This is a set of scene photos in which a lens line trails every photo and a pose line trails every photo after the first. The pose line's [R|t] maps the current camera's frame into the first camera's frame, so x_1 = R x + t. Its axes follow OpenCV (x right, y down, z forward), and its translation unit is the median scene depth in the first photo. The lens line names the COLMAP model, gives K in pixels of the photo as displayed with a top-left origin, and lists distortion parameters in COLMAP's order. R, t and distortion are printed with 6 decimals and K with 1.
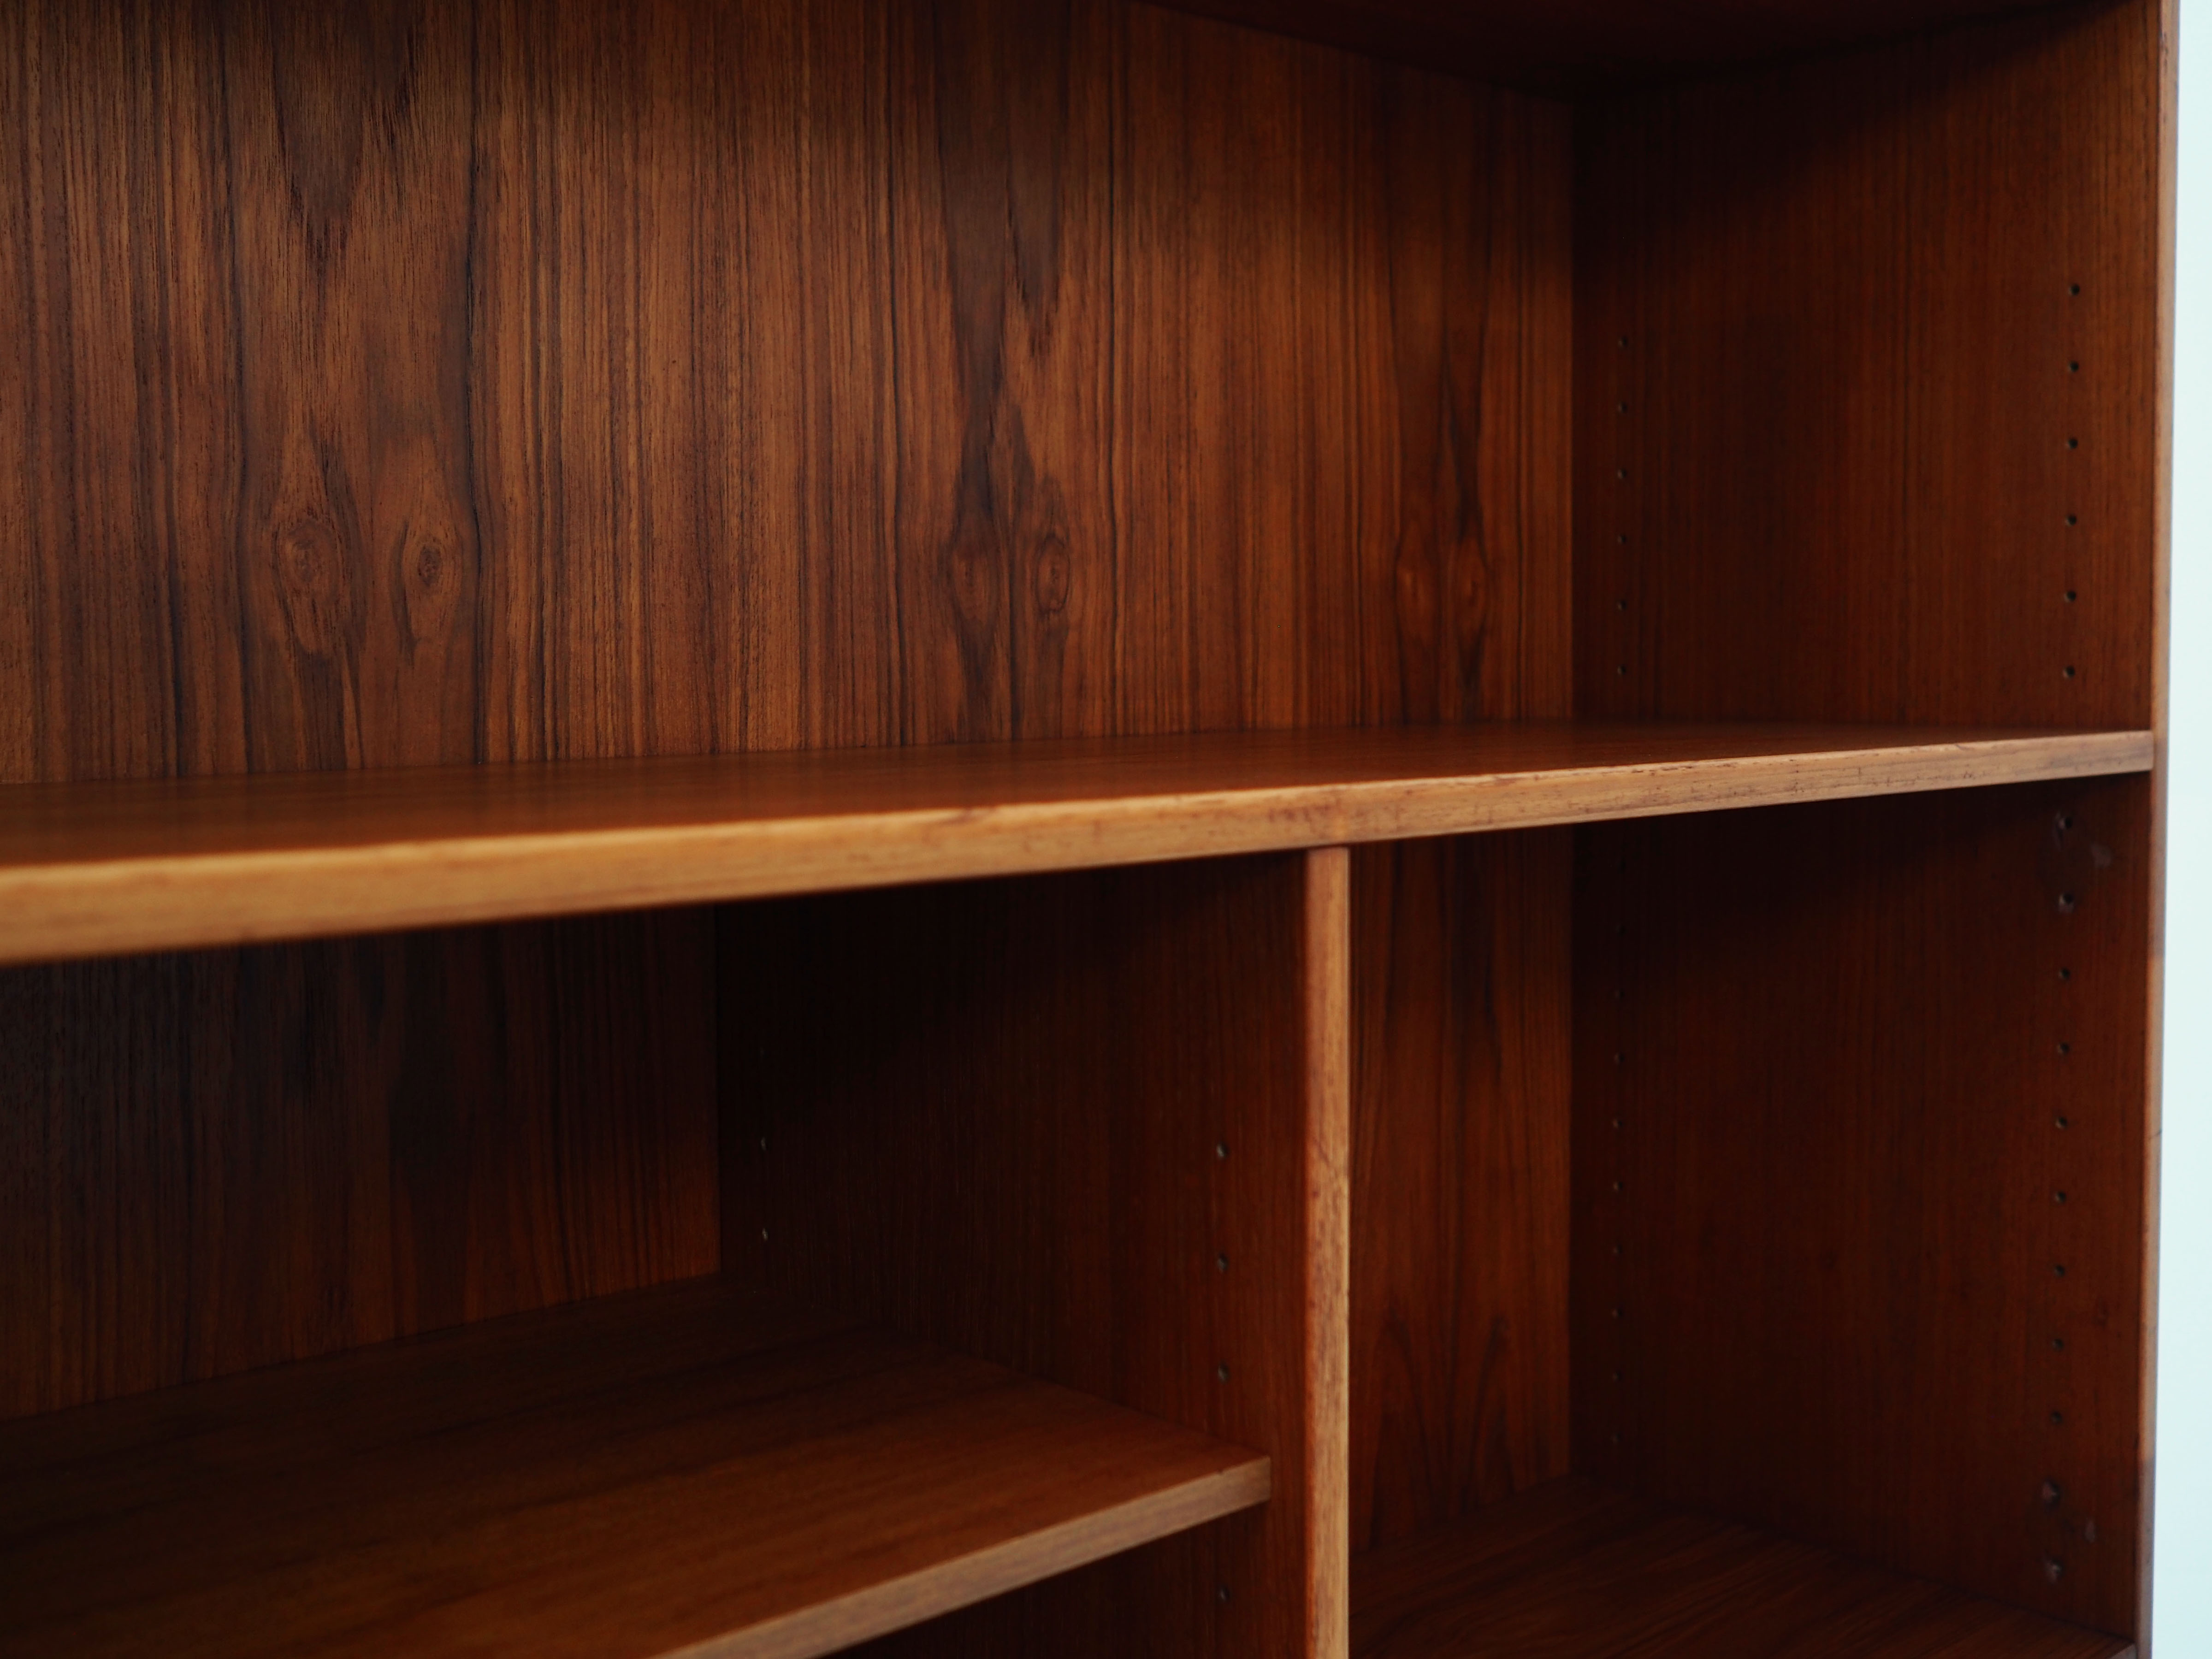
lens RADIAL K [[2168.3, 0, 1106.0], [0, 2168.3, 829.5], [0, 0, 1]] dist [0.004012, 0.037621]
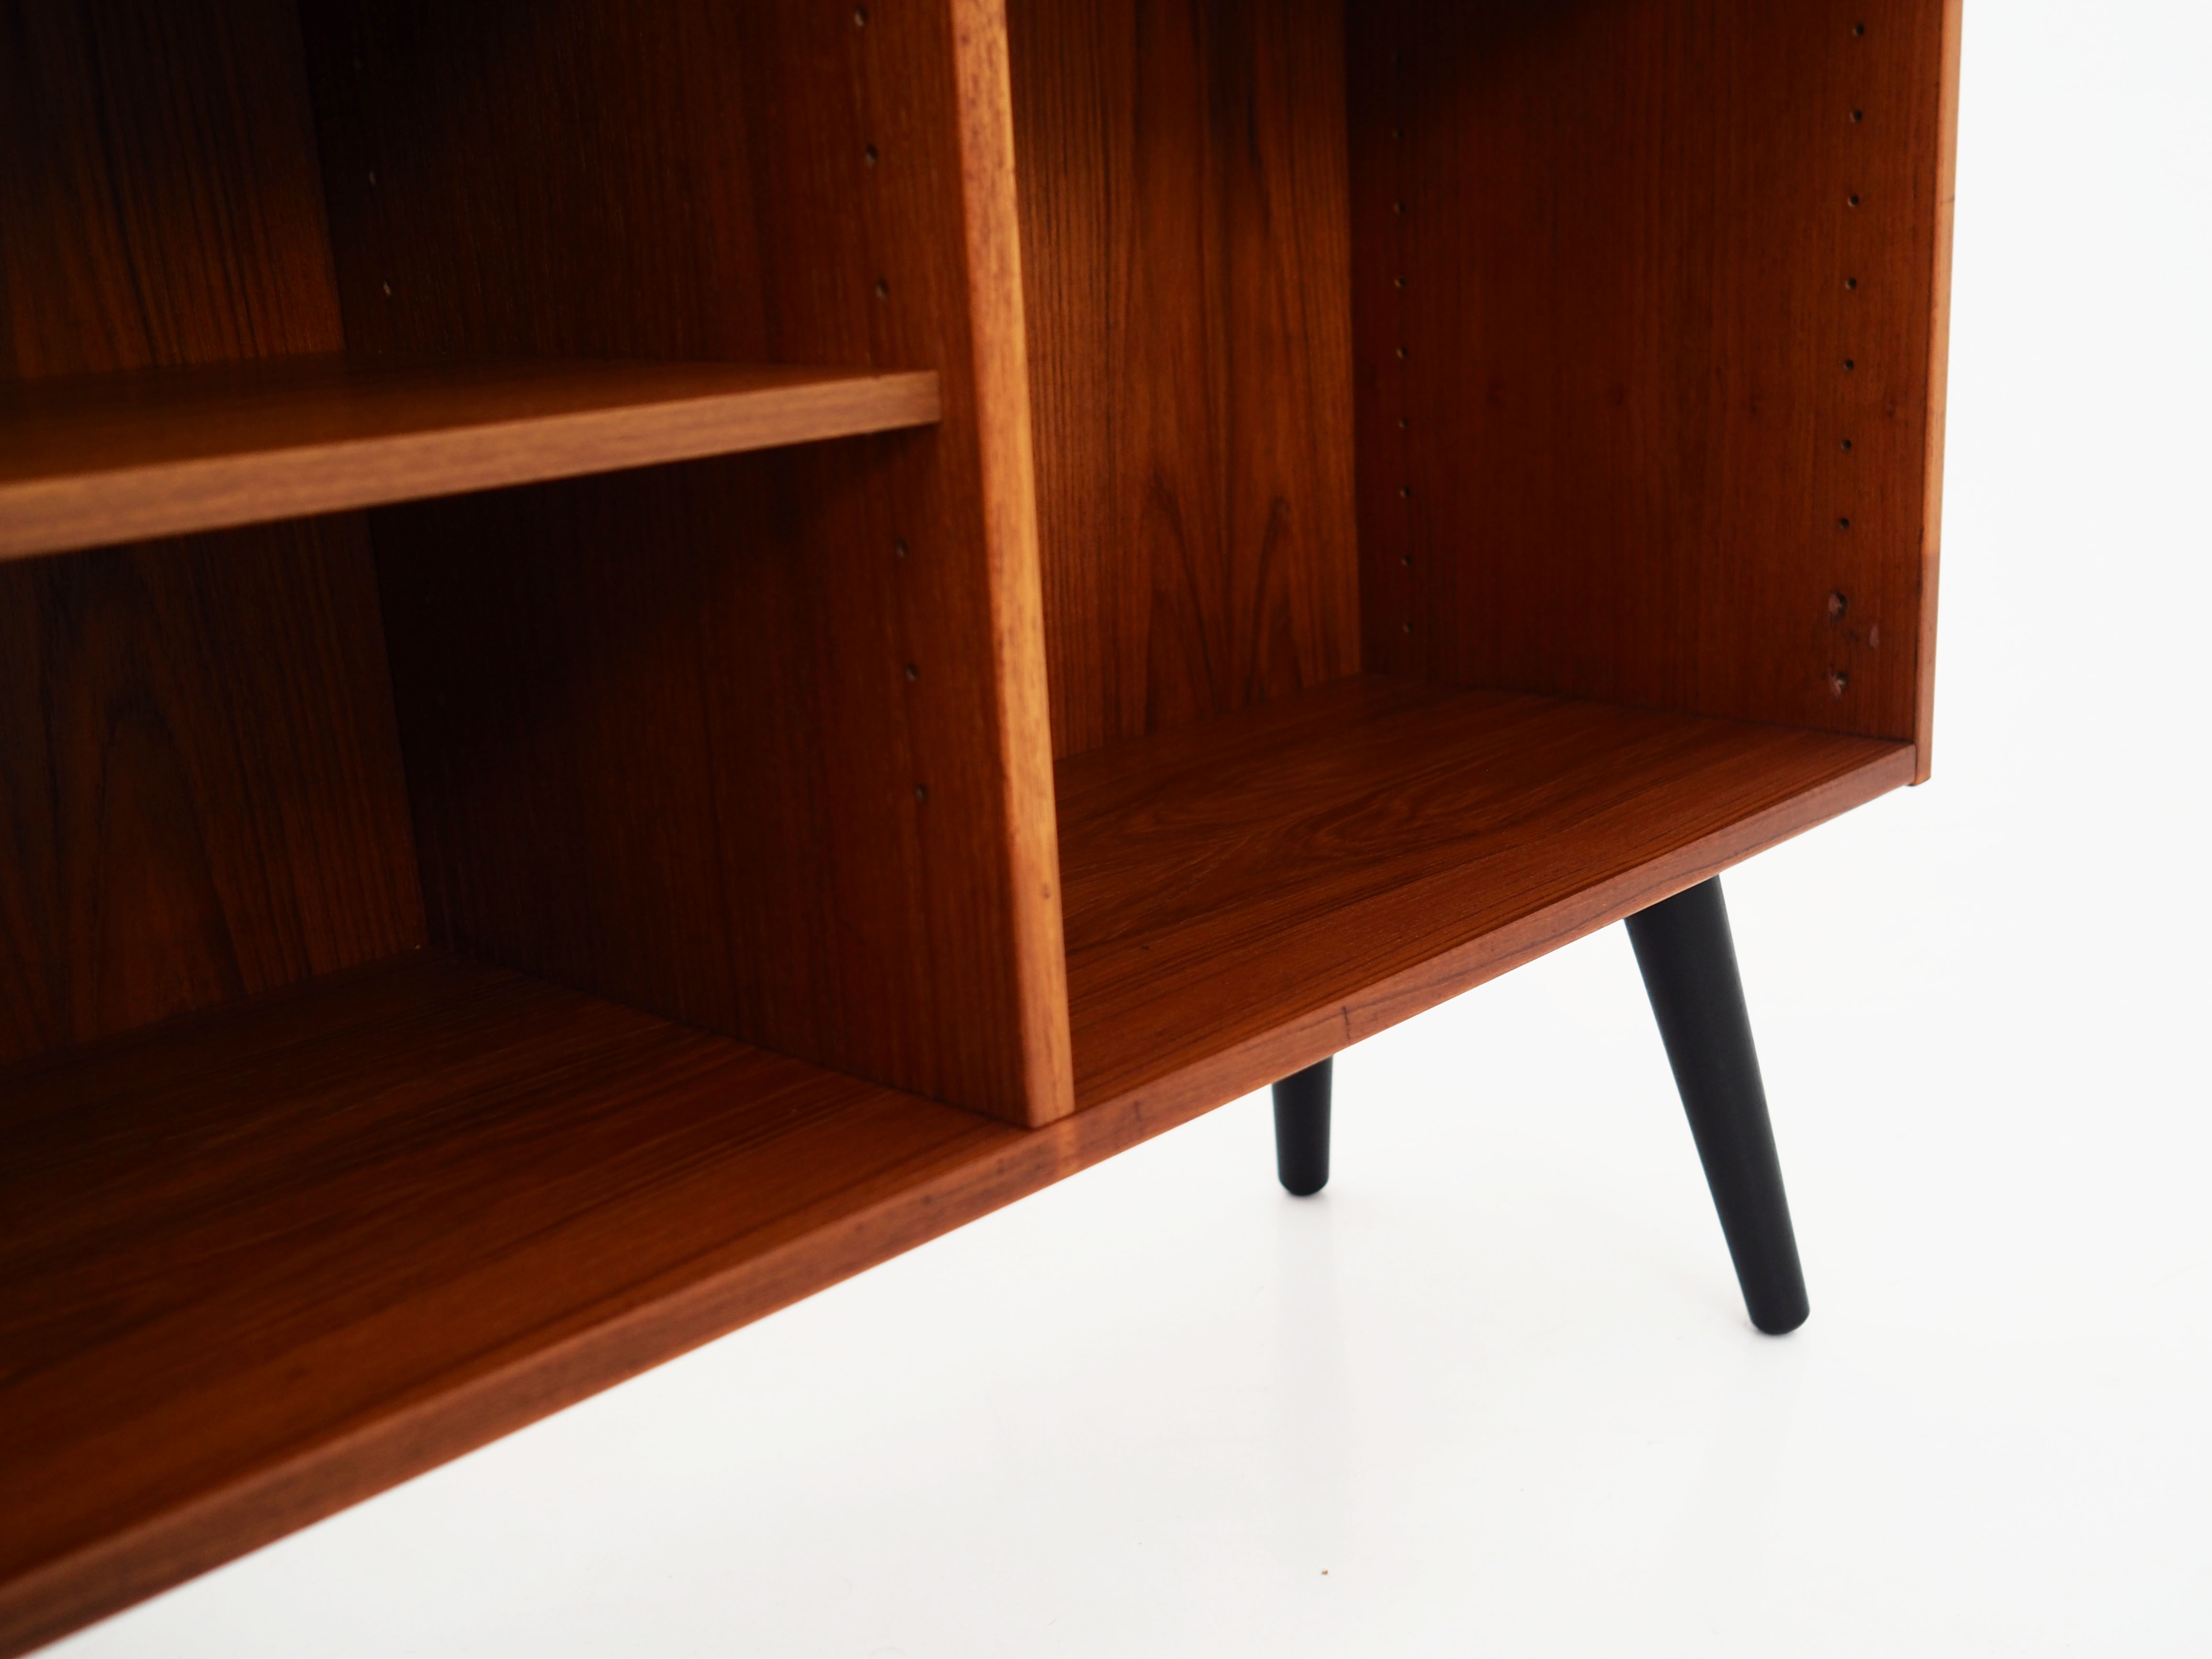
lens RADIAL K [[2232.0, 0, 1222.7], [0, 2232.0, 829.9], [0, 0, 1]] dist [0.004926, 0.025441]
pose [[0.993146, -0.060862, 0.099782, 0.071004], [0.041121, 0.981091, 0.189130, 0.243261], [-0.109406, -0.183731, 0.976869, 0.055342]]
